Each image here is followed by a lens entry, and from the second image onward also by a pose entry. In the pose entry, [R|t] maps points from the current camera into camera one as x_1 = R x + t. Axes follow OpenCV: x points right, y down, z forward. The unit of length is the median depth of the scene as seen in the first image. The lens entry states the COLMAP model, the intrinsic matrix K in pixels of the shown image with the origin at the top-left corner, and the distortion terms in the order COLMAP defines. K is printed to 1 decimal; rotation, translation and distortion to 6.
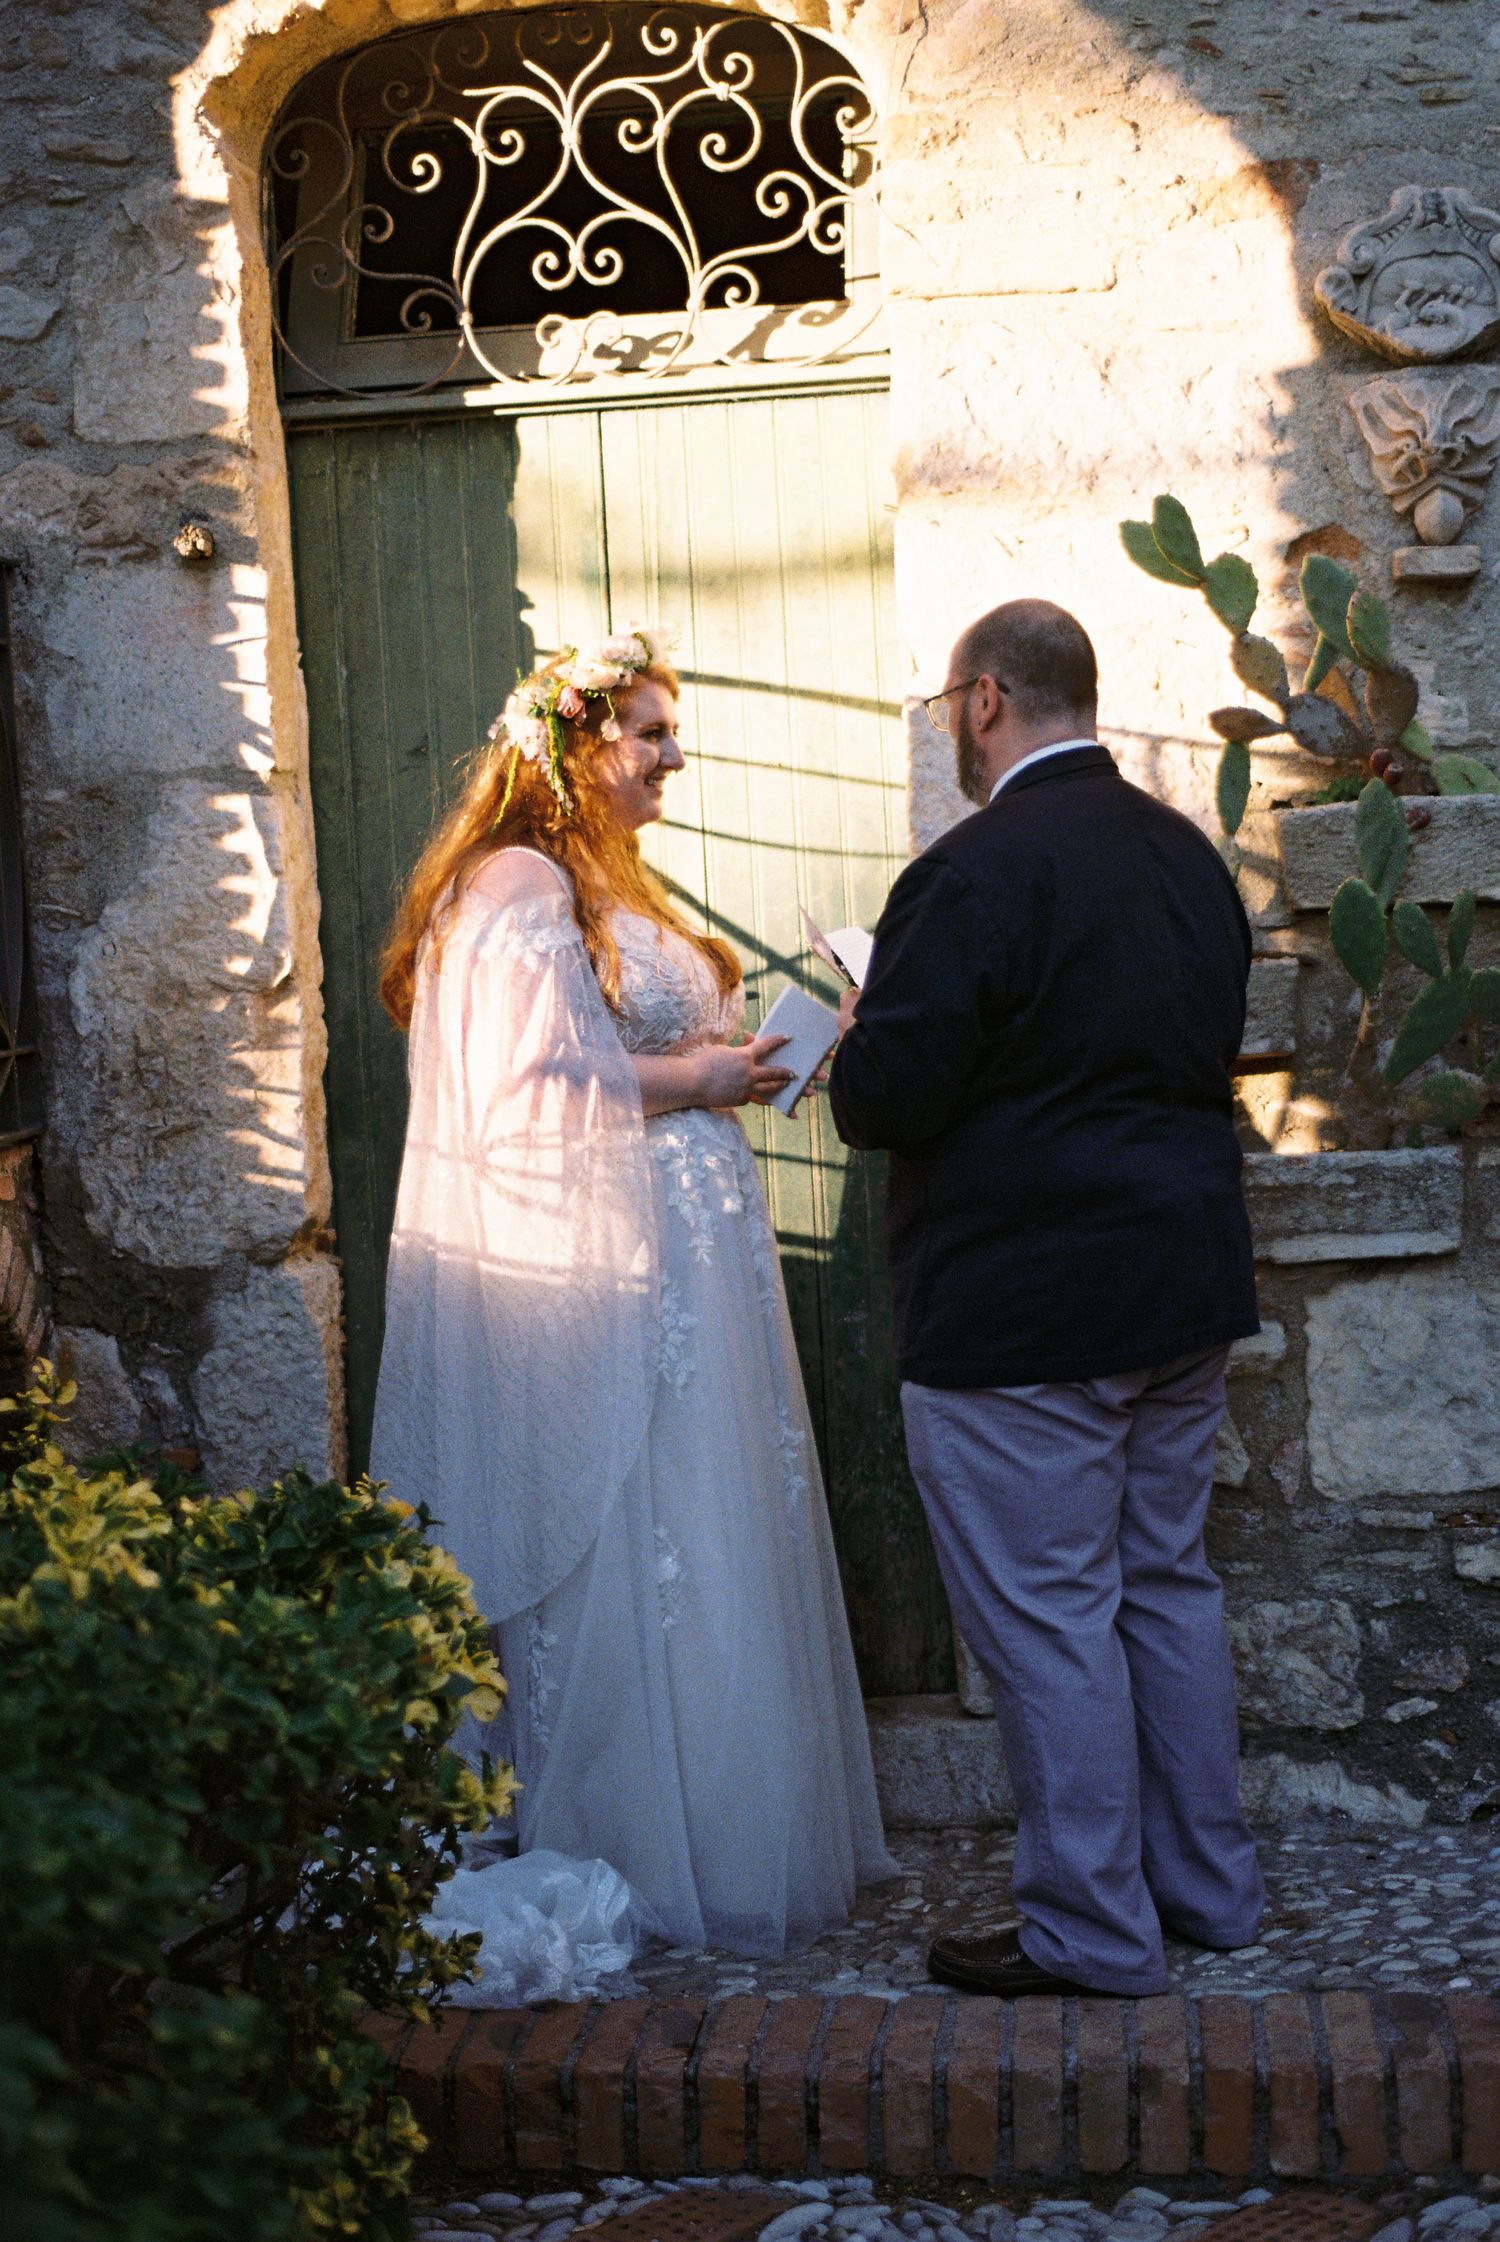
lens RADIAL K [[3450.6, 0, 743.3], [0, 3450.6, 1101.8], [0, 0, 1]] dist [-0.067192, 0.079887]
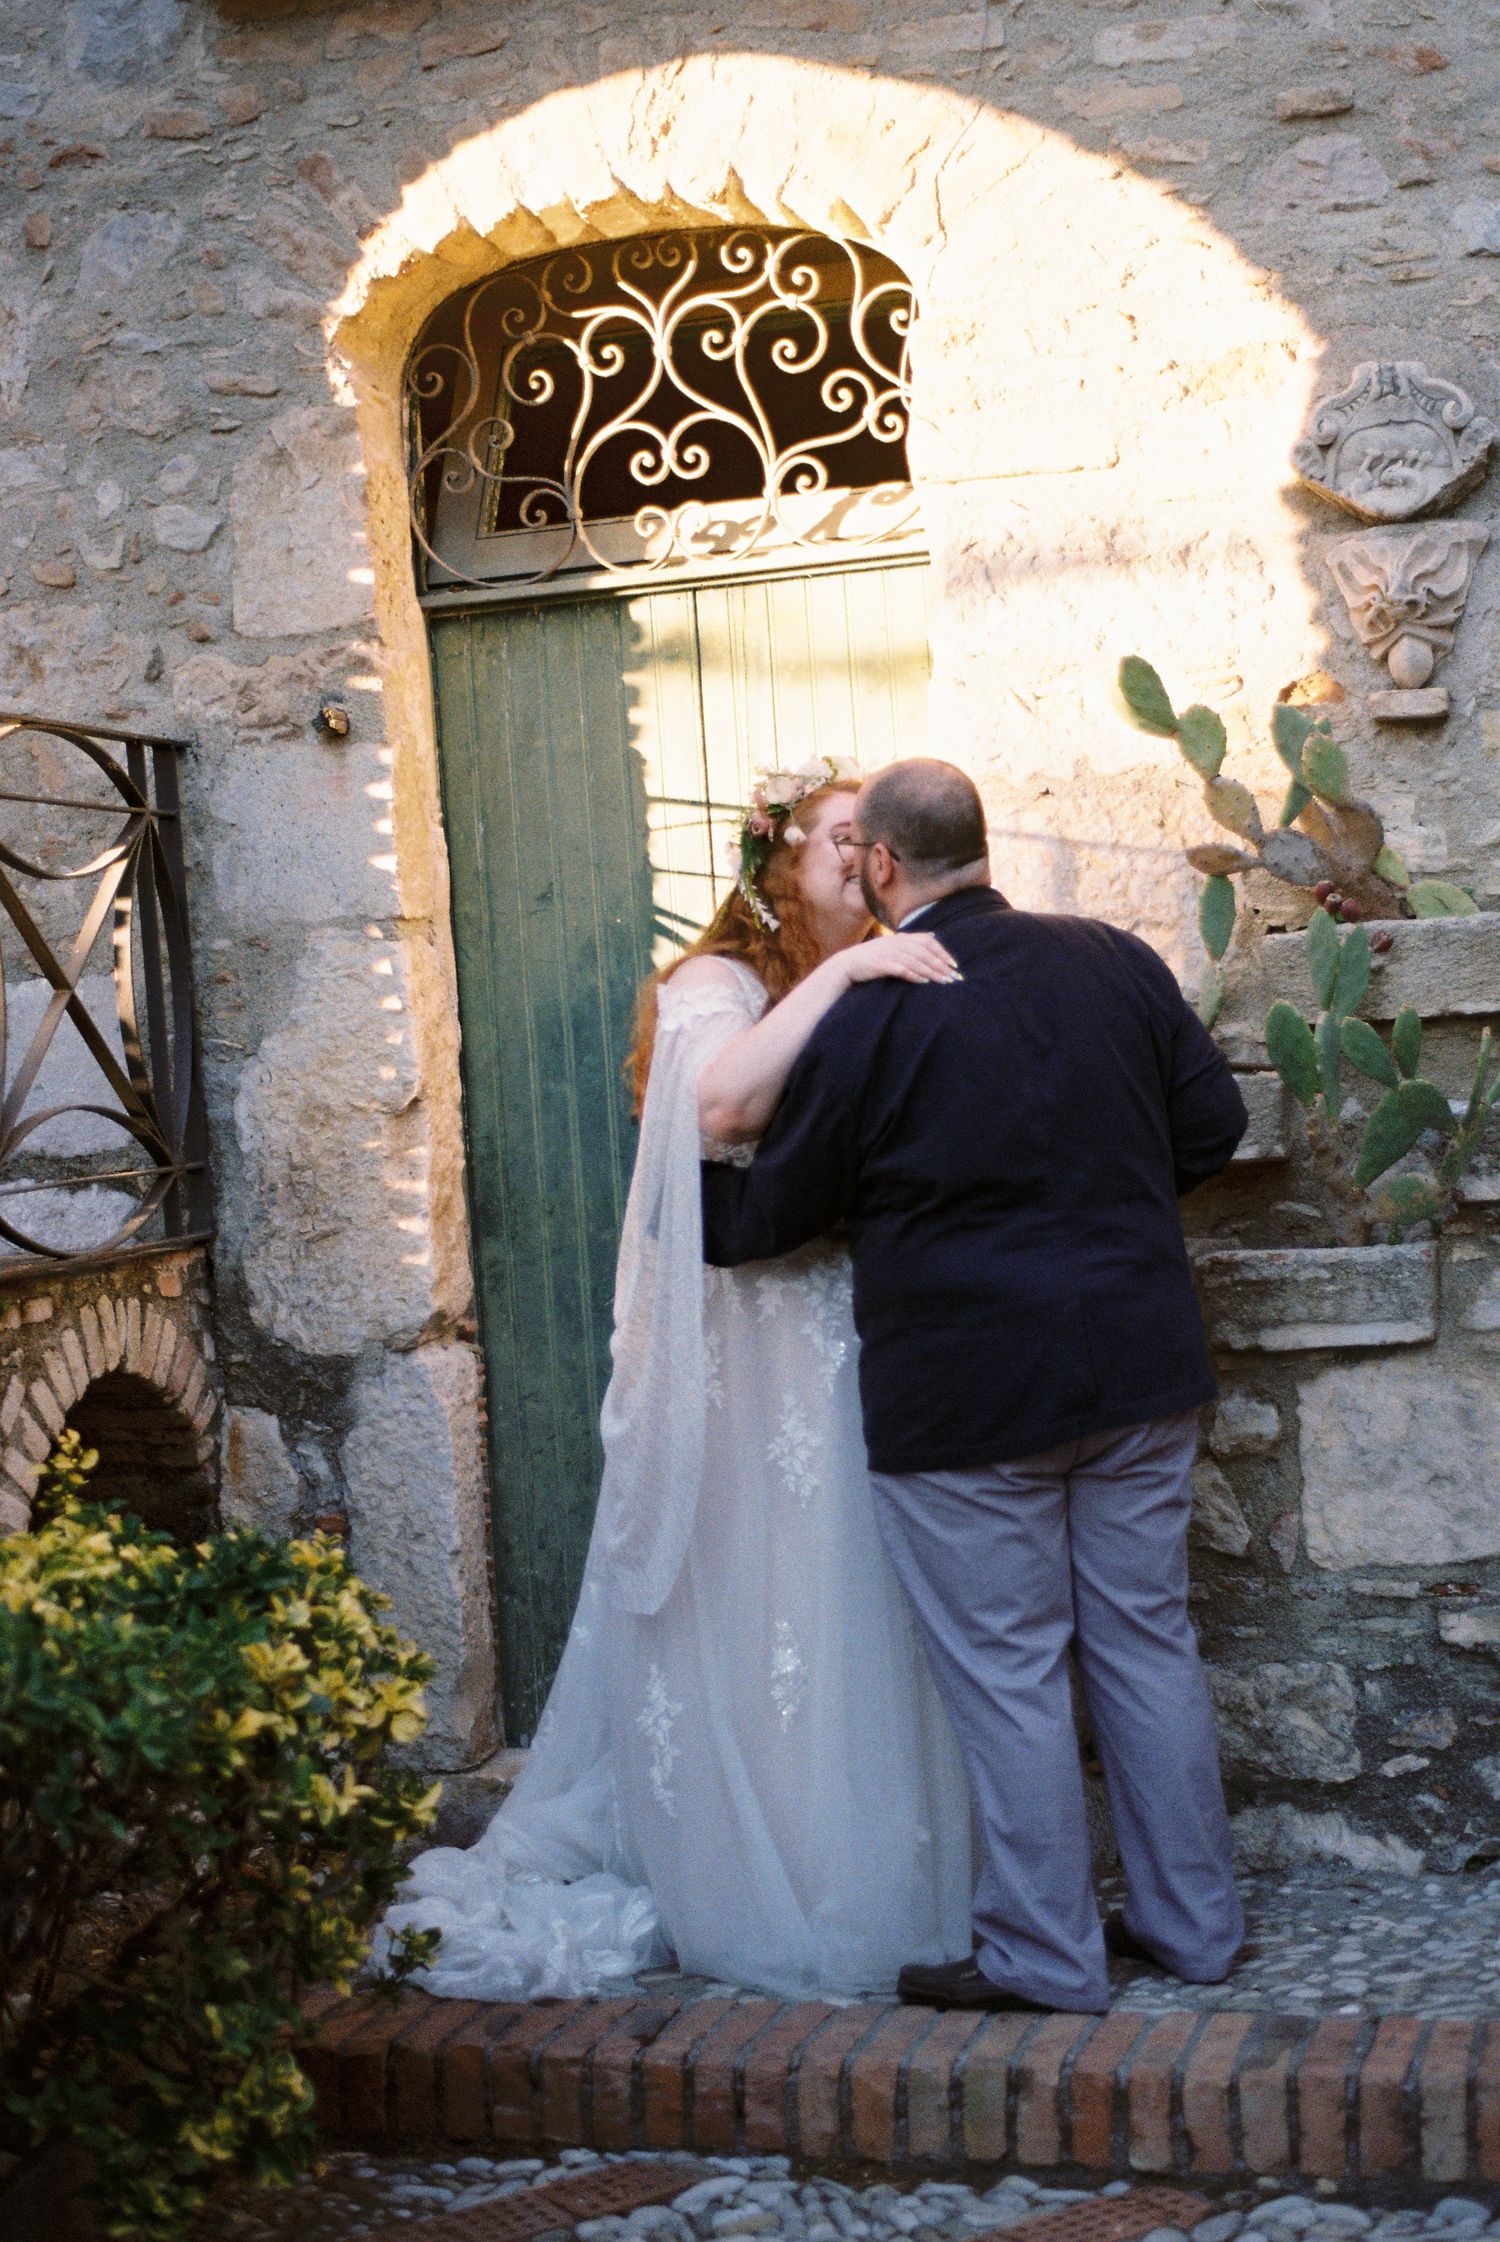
lens RADIAL K [[3450.6, 0, 743.3], [0, 3450.6, 1101.8], [0, 0, 1]] dist [-0.067192, 0.079887]
pose [[0.981814, -0.013567, -0.189361, 0.197966], [0.008767, 0.999619, -0.026164, -0.004863], [0.189644, 0.024028, 0.981559, -0.101909]]
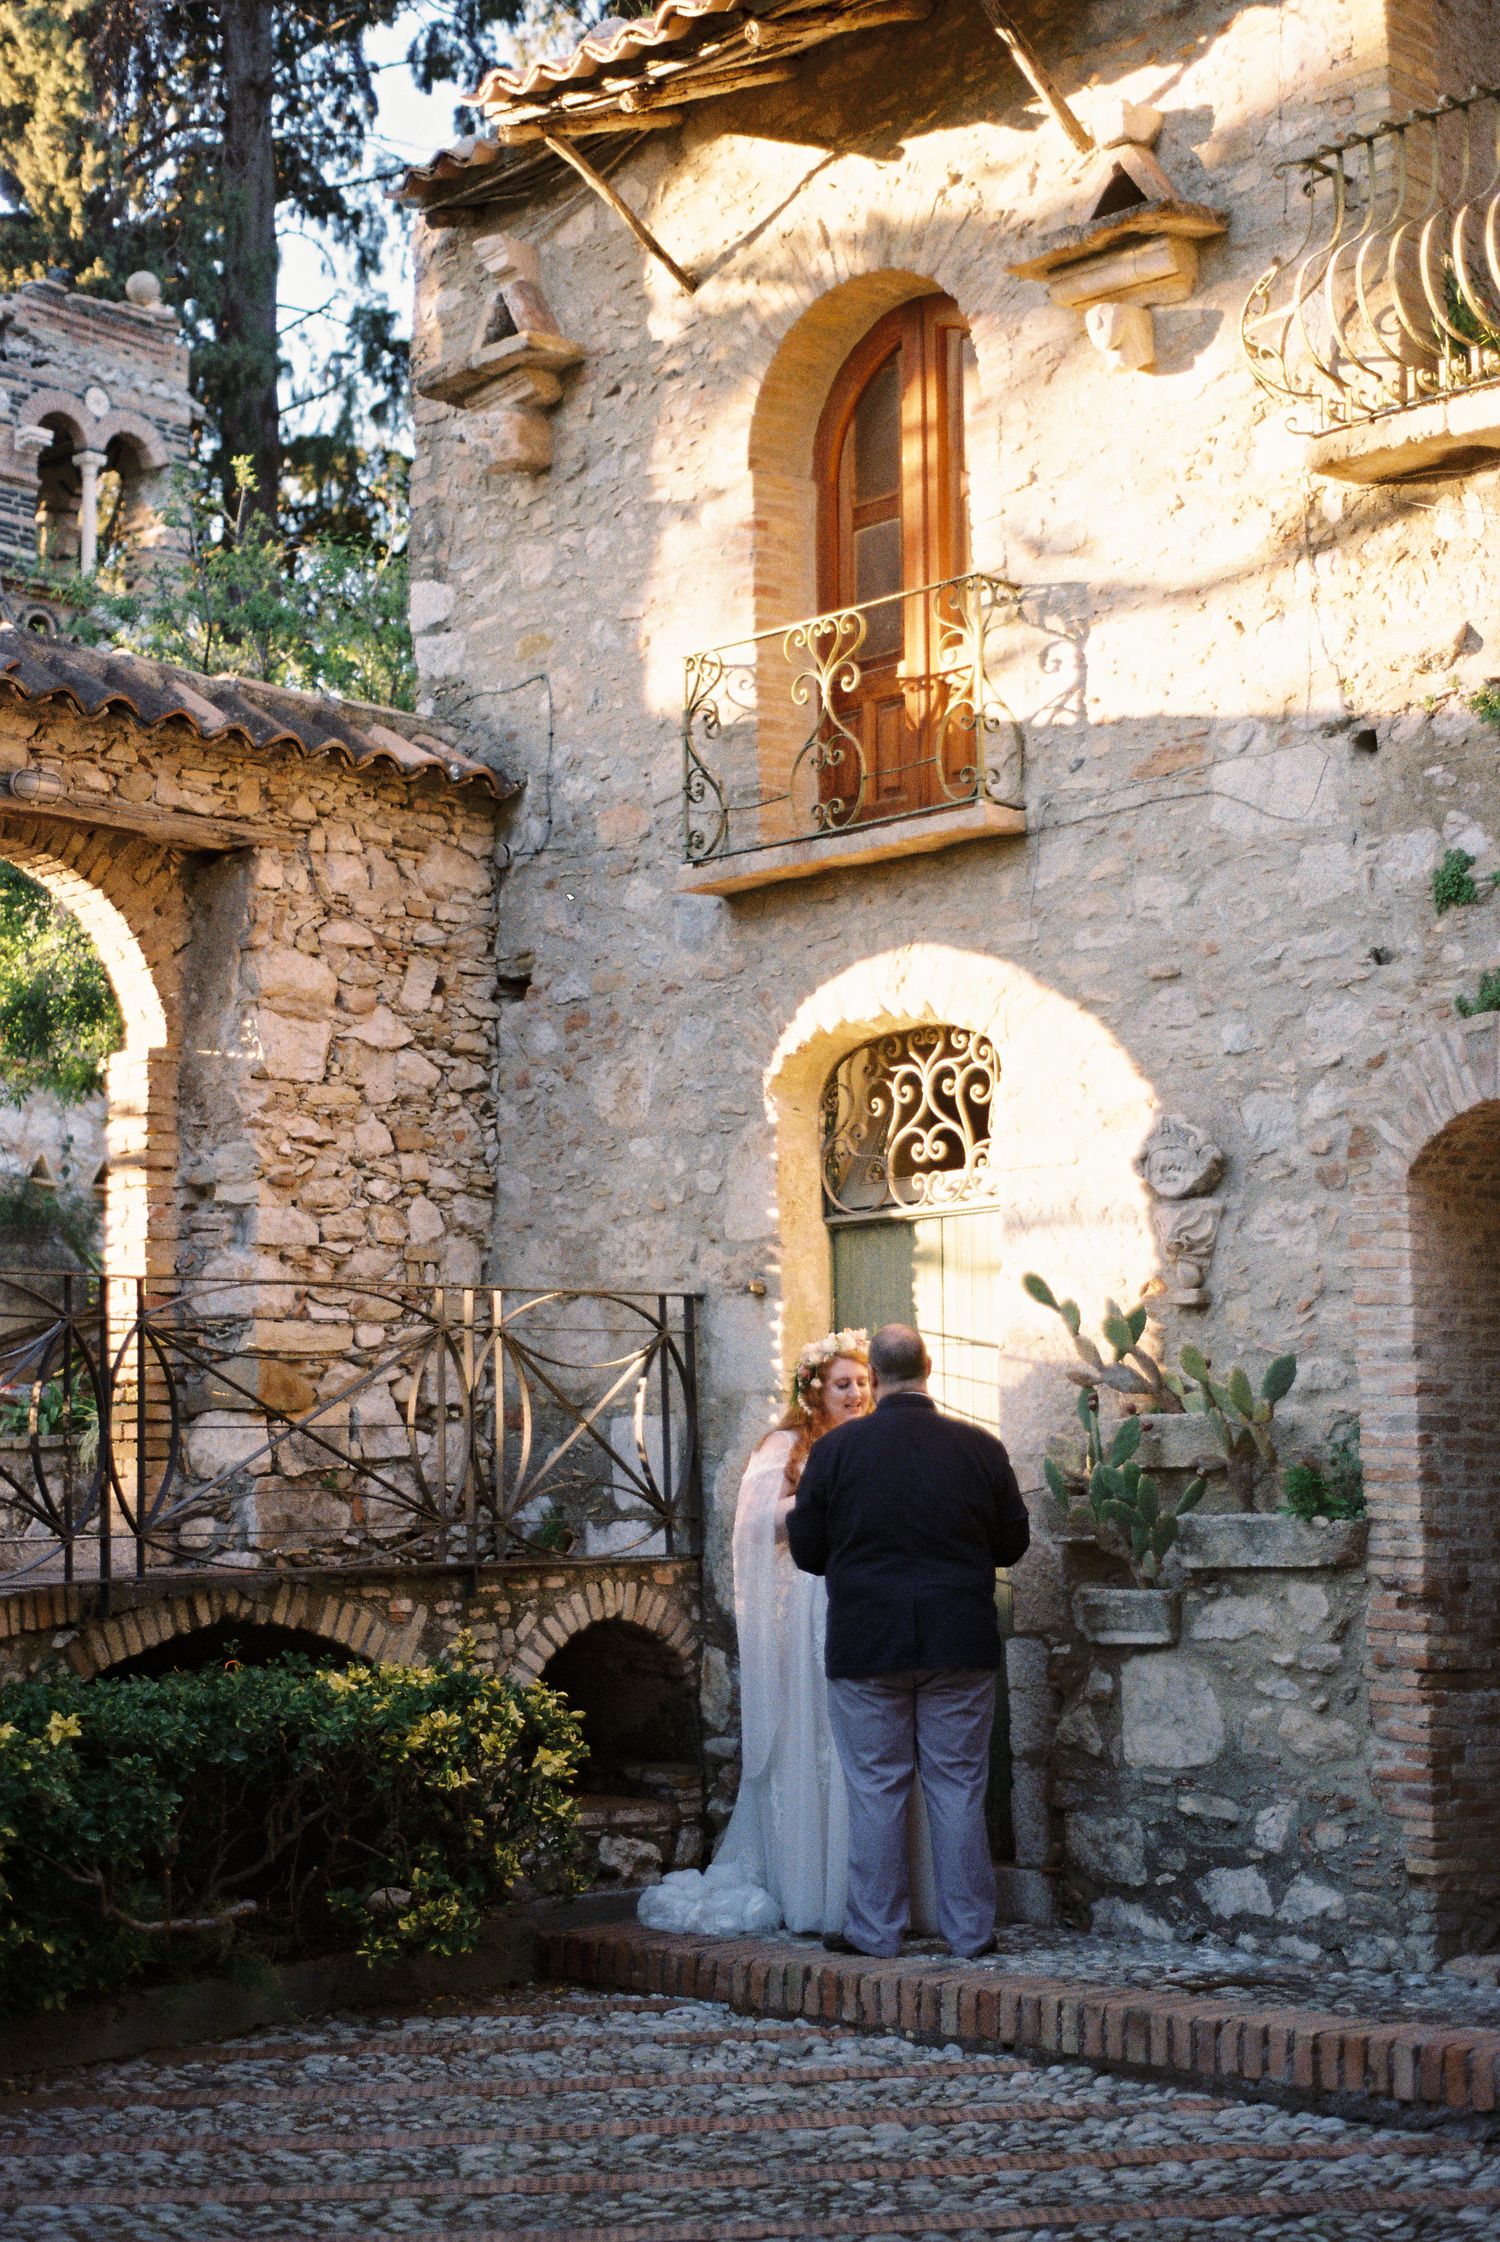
lens RADIAL K [[3450.6, 0, 743.3], [0, 3450.6, 1101.8], [0, 0, 1]] dist [-0.067192, 0.079887]
pose [[0.752902, -0.042282, -0.656773, 1.323237], [-0.052512, 0.990893, -0.123990, -0.007005], [0.656034, 0.127840, 0.743825, -0.675126]]
